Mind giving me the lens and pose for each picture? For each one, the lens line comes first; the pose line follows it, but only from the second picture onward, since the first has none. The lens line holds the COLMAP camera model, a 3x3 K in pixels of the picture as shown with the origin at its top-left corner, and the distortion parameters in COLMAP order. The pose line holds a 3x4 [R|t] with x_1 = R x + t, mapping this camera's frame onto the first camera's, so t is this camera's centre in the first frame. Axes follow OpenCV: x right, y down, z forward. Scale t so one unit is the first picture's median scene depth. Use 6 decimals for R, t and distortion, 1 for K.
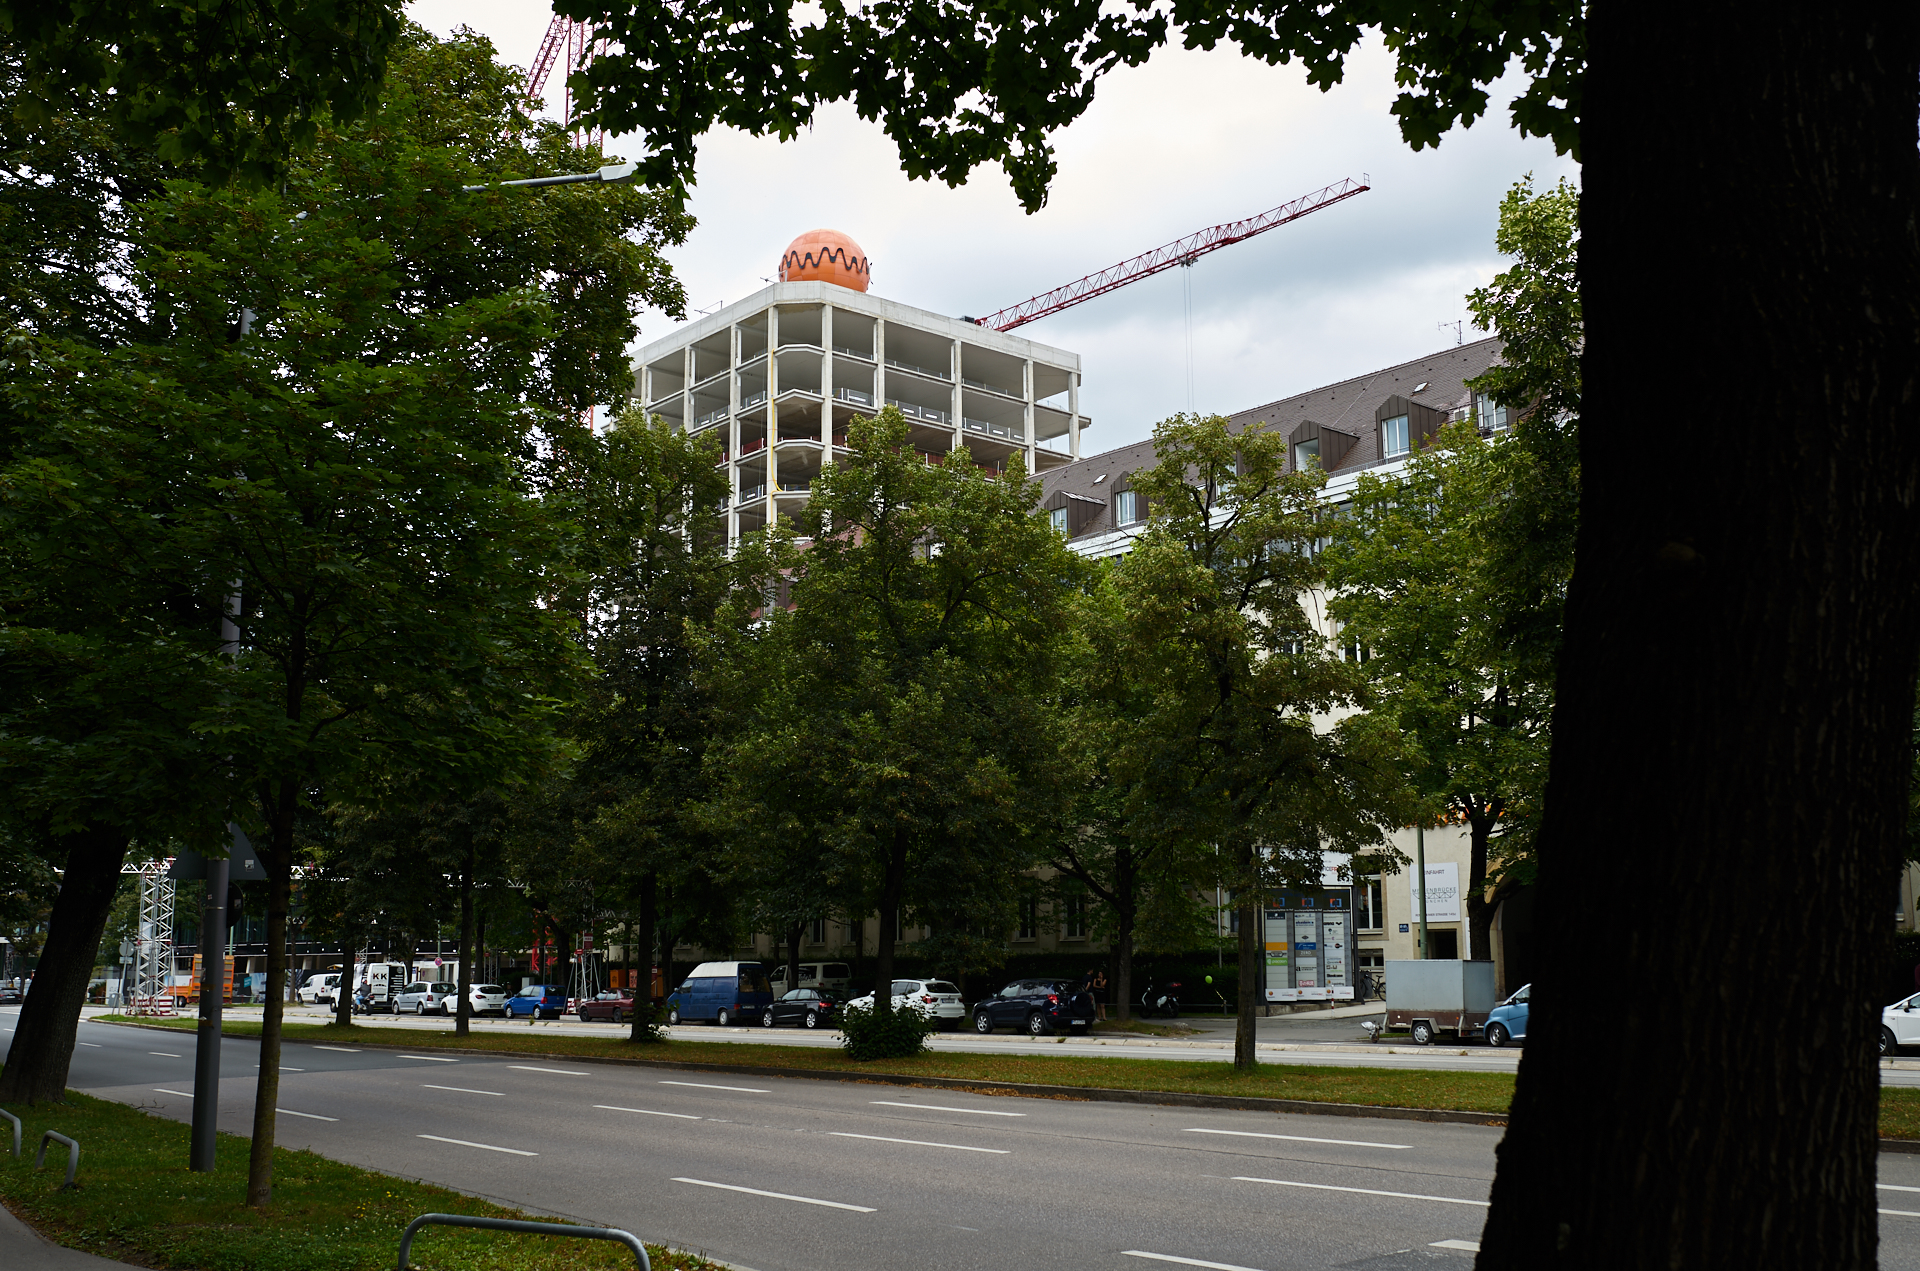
lens RADIAL K [[1863.1, 0, 956.5], [0, 1863.1, 737.8], [0, 0, 1]] dist [-0.064471, 0.126823]
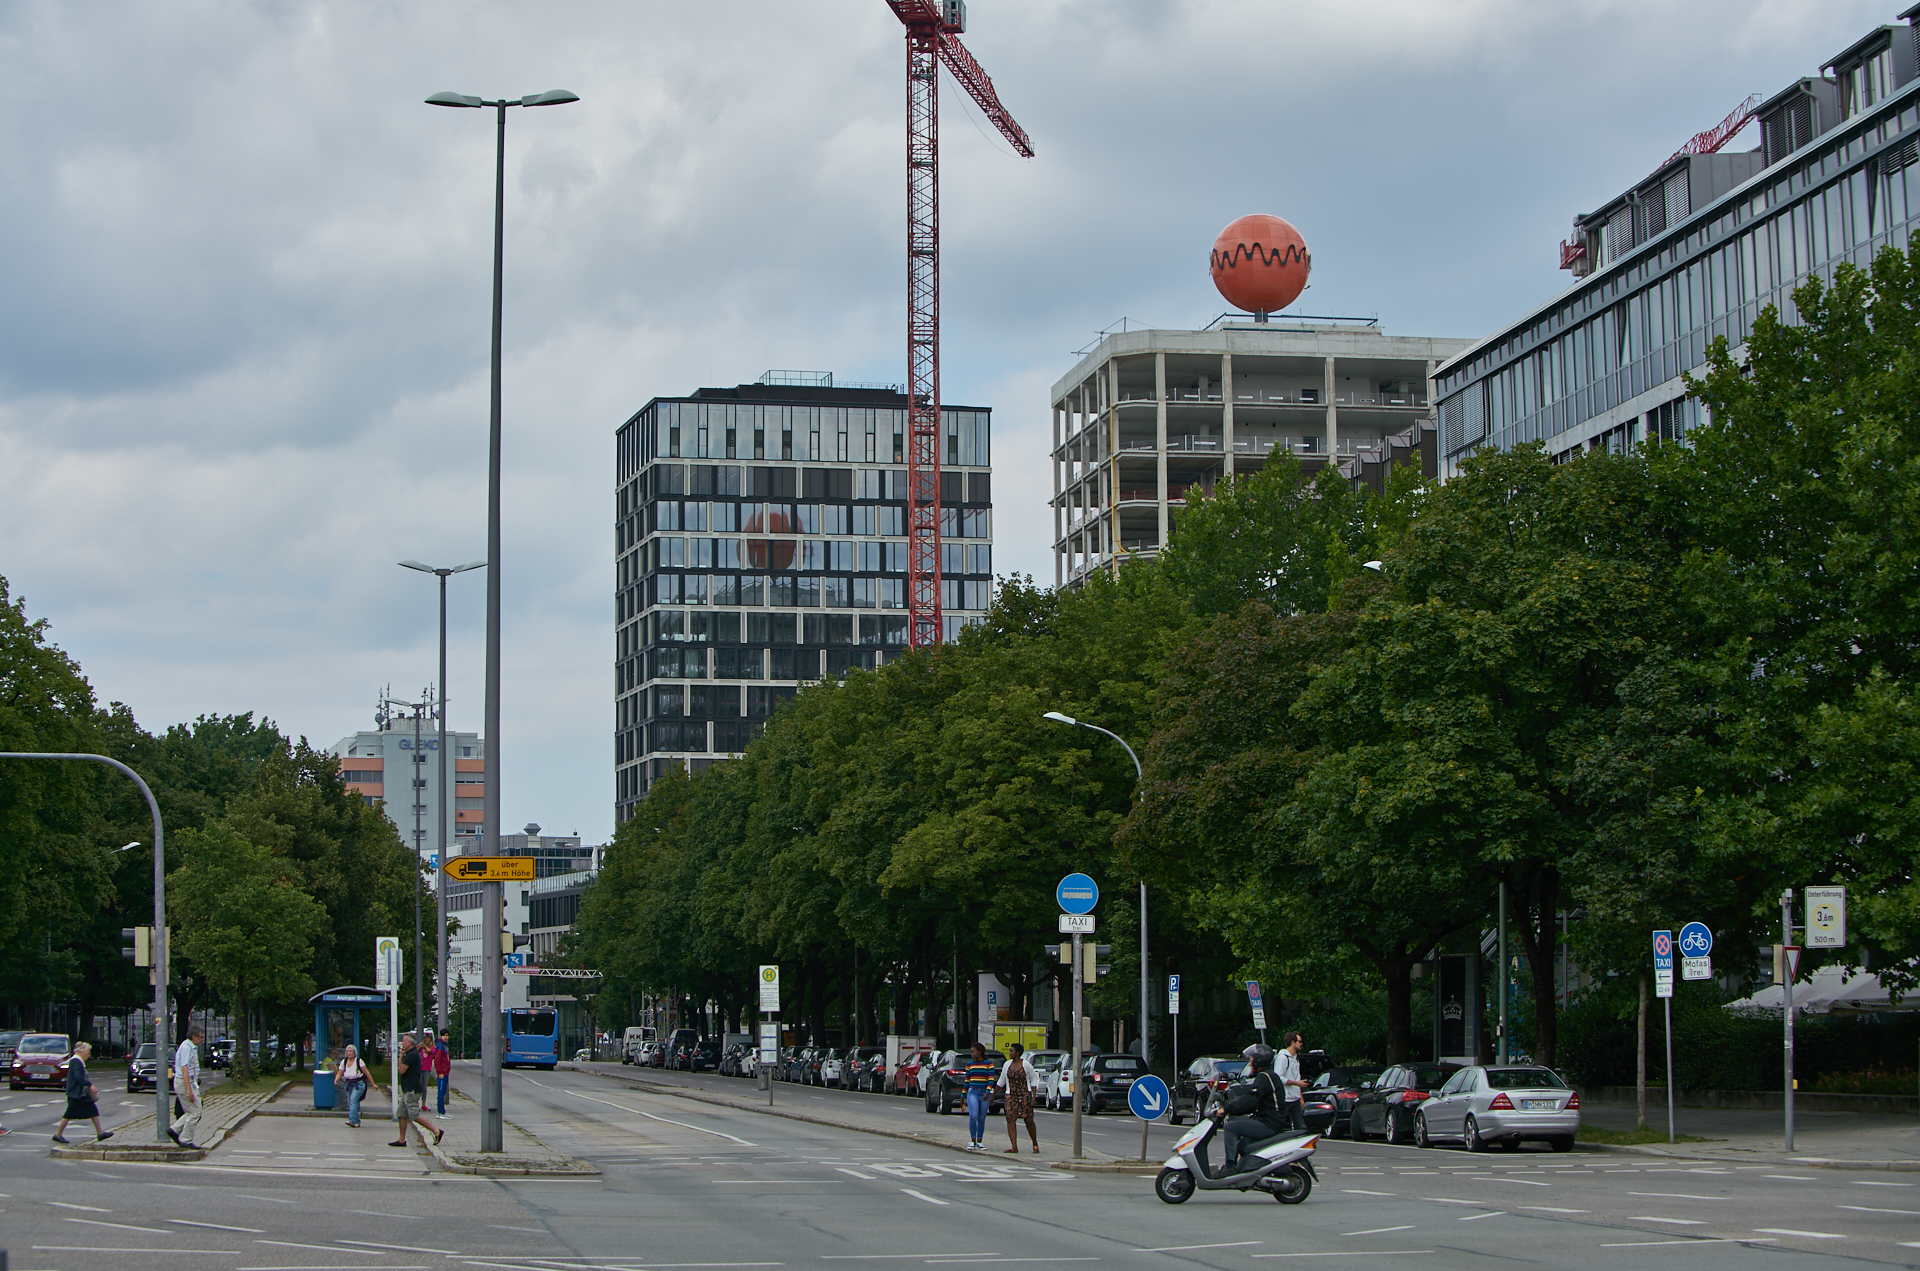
lens RADIAL K [[3858.7, 0, 1088.1], [0, 3858.7, 636.6], [0, 0, 1]] dist [-0.719355, 0.290522]
pose [[0.882011, -0.052651, -0.468279, 1.357402], [0.062614, 0.998021, 0.005724, -0.163654], [0.467051, -0.034369, 0.883562, -1.294556]]
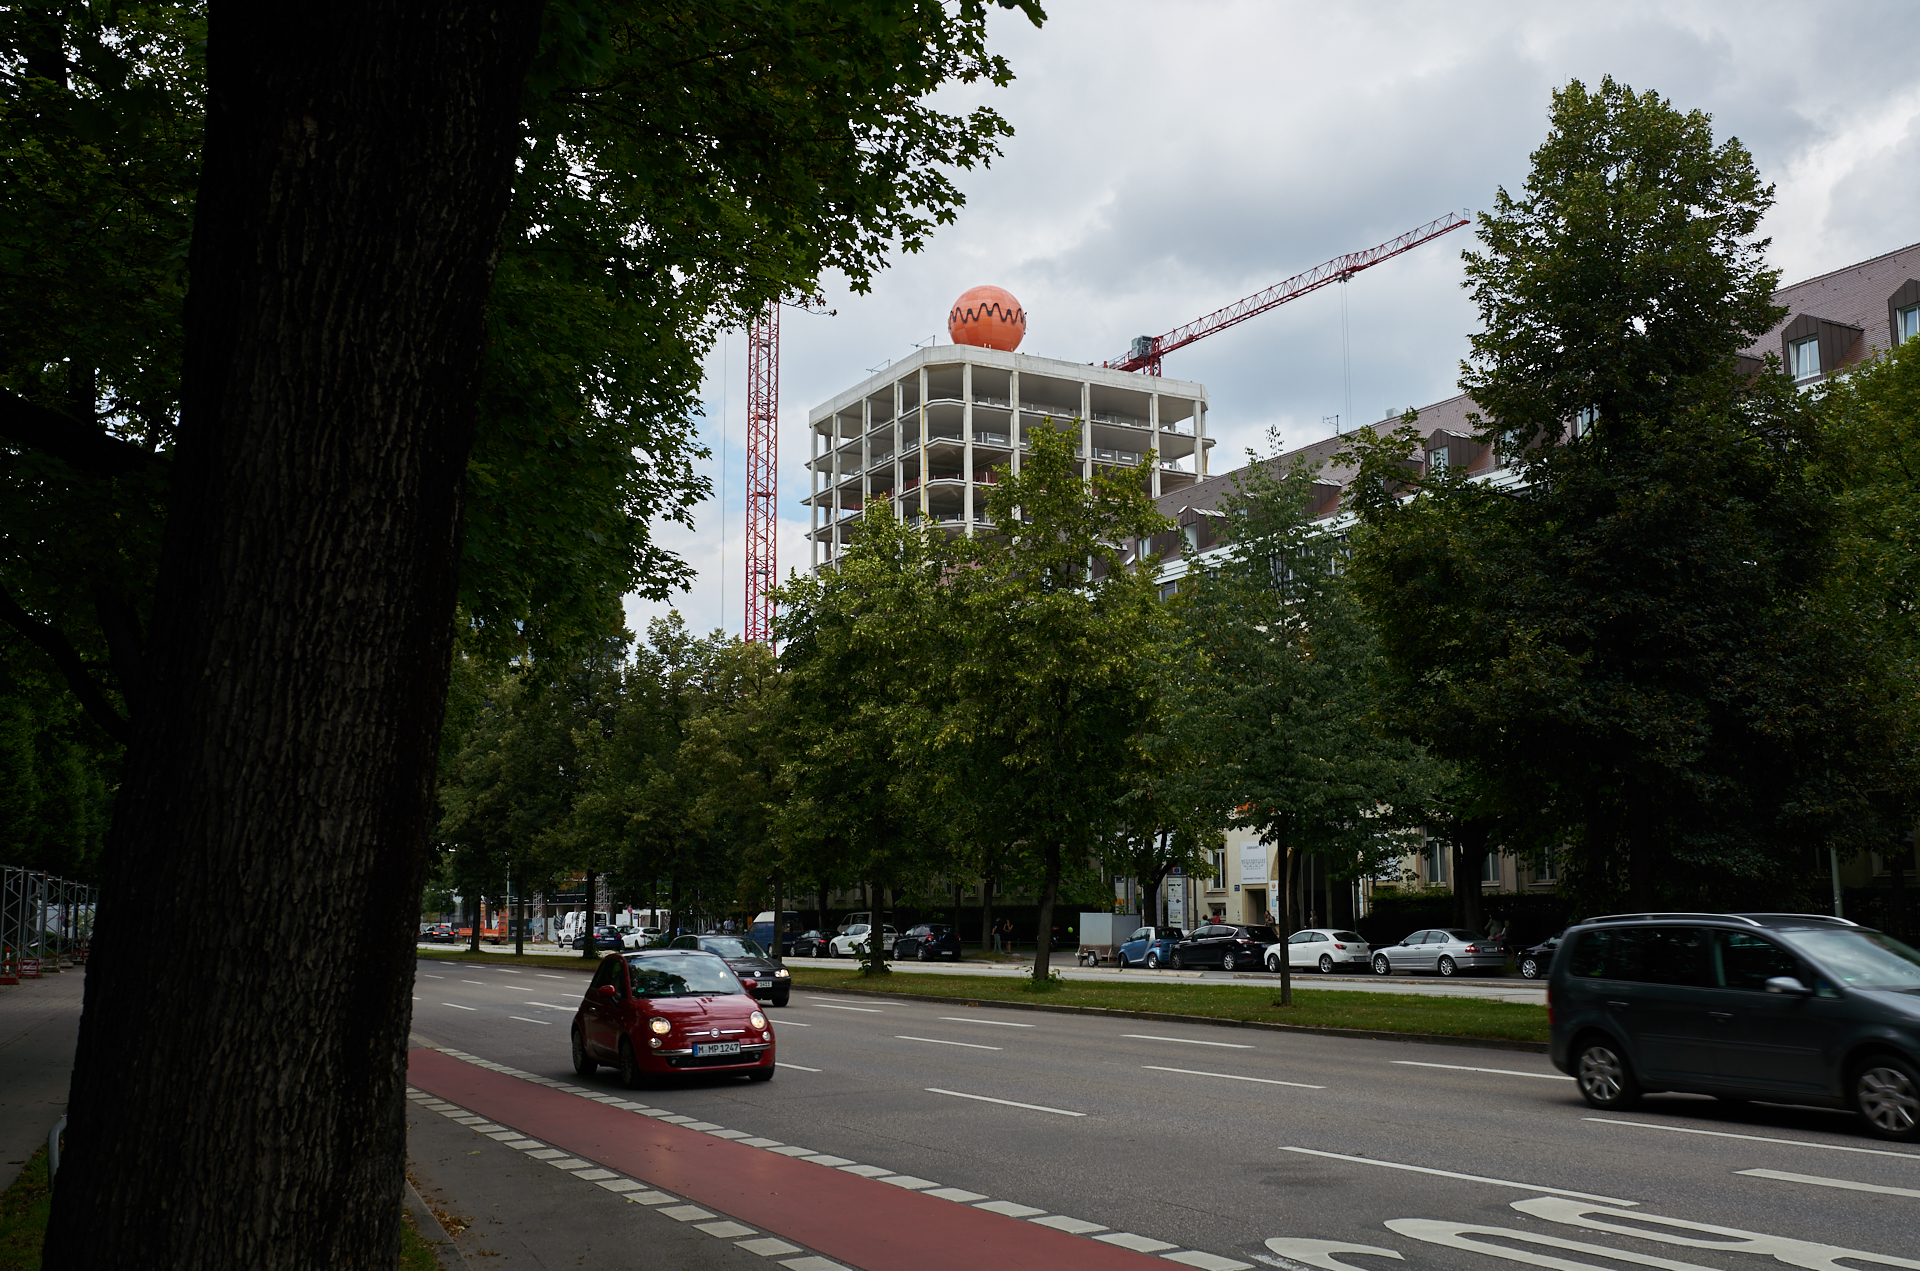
lens RADIAL K [[1863.1, 0, 956.5], [0, 1863.1, 737.8], [0, 0, 1]] dist [-0.064471, 0.126823]
pose [[0.982457, -0.014867, -0.185897, 0.235682], [0.020174, 0.999440, 0.026690, -0.039635], [0.185396, -0.029972, 0.982207, -0.307501]]
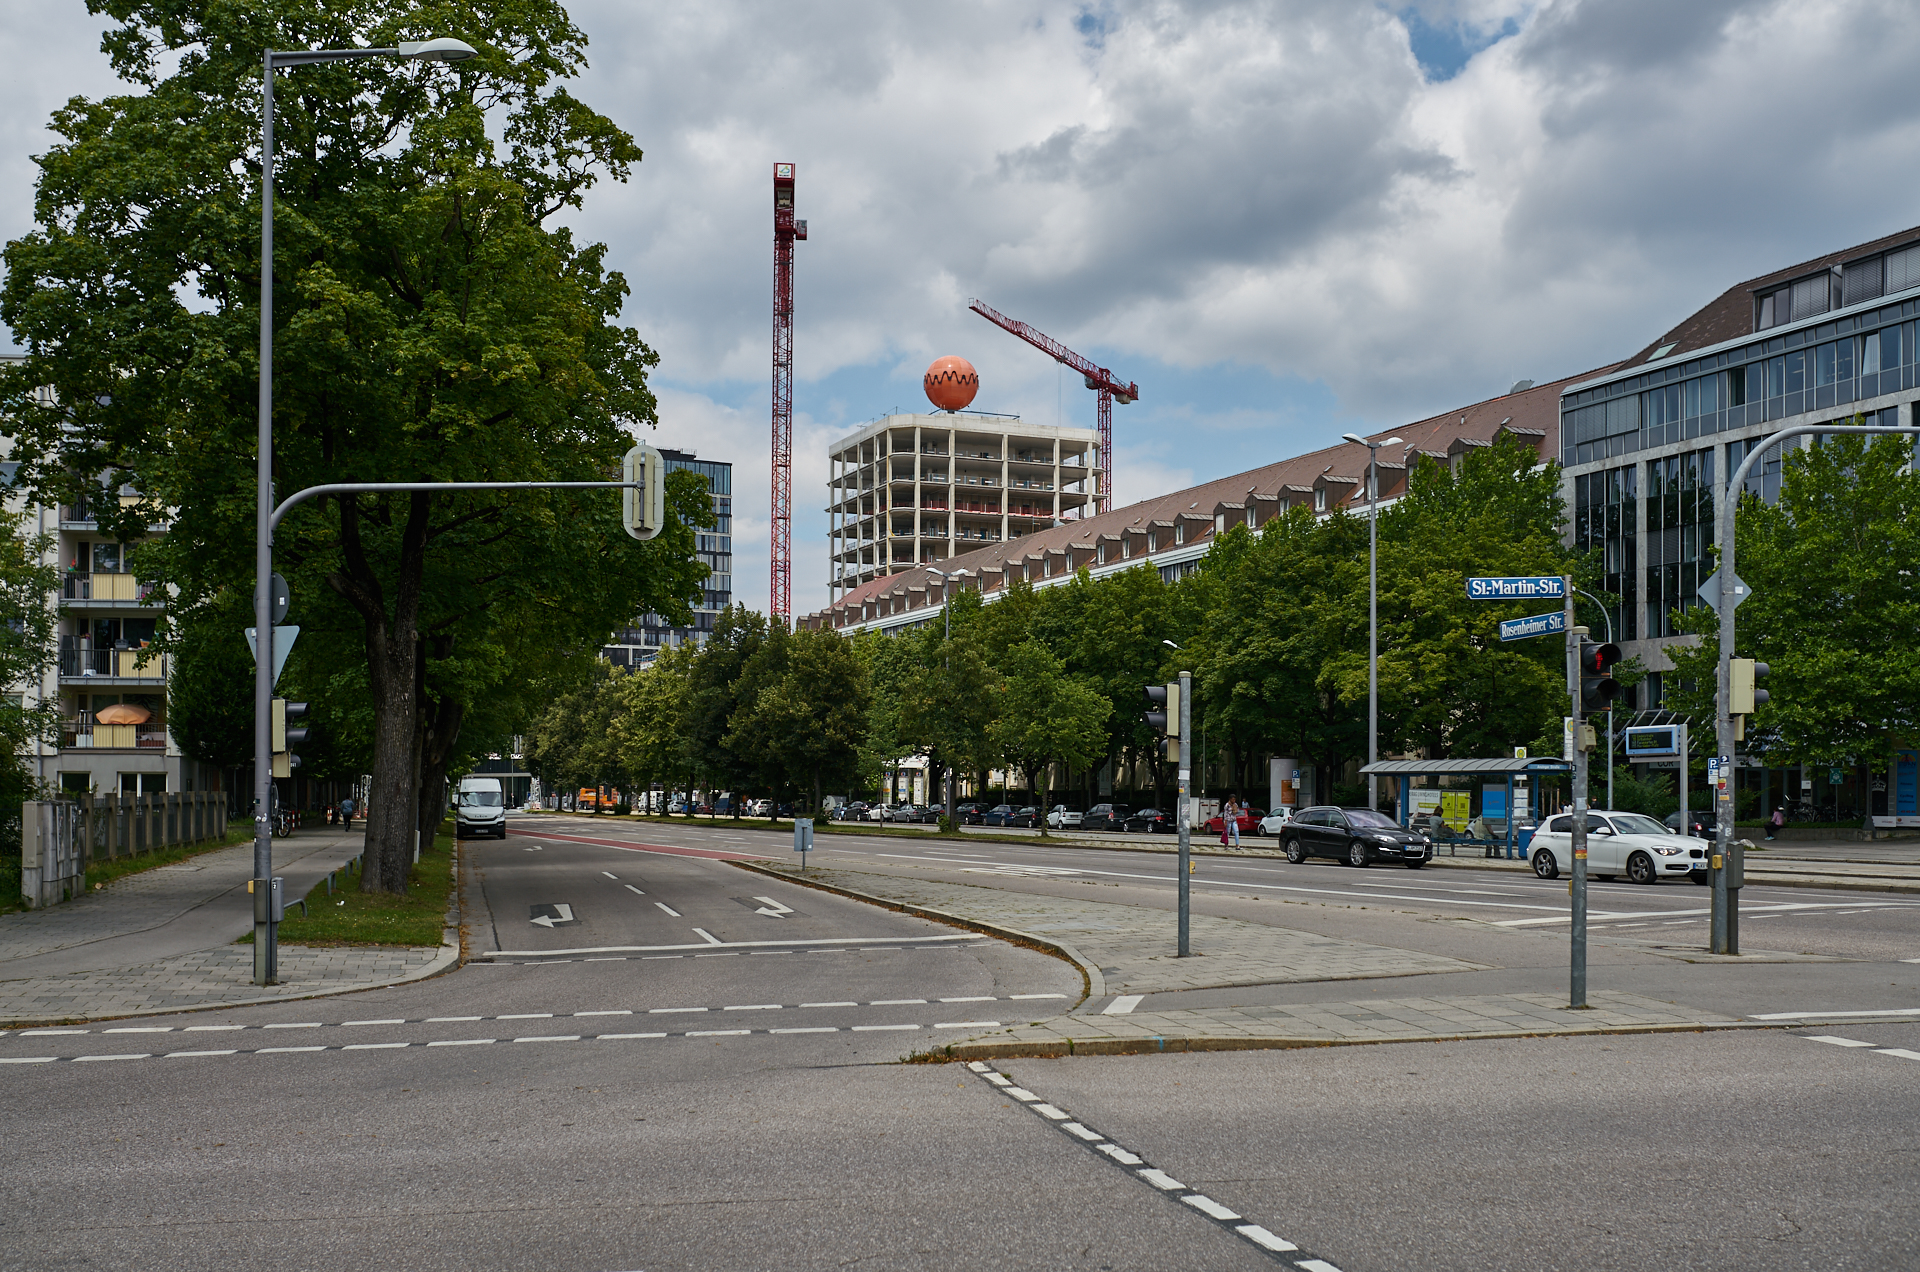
lens RADIAL K [[1863.1, 0, 956.5], [0, 1863.1, 738.3], [0, 0, 1]] dist [-0.064471, 0.126823]
pose [[0.958188, -0.000530, -0.286139, 0.777024], [0.025728, 0.996107, 0.084311, -0.142340], [0.284980, -0.088147, 0.954472, -1.157848]]
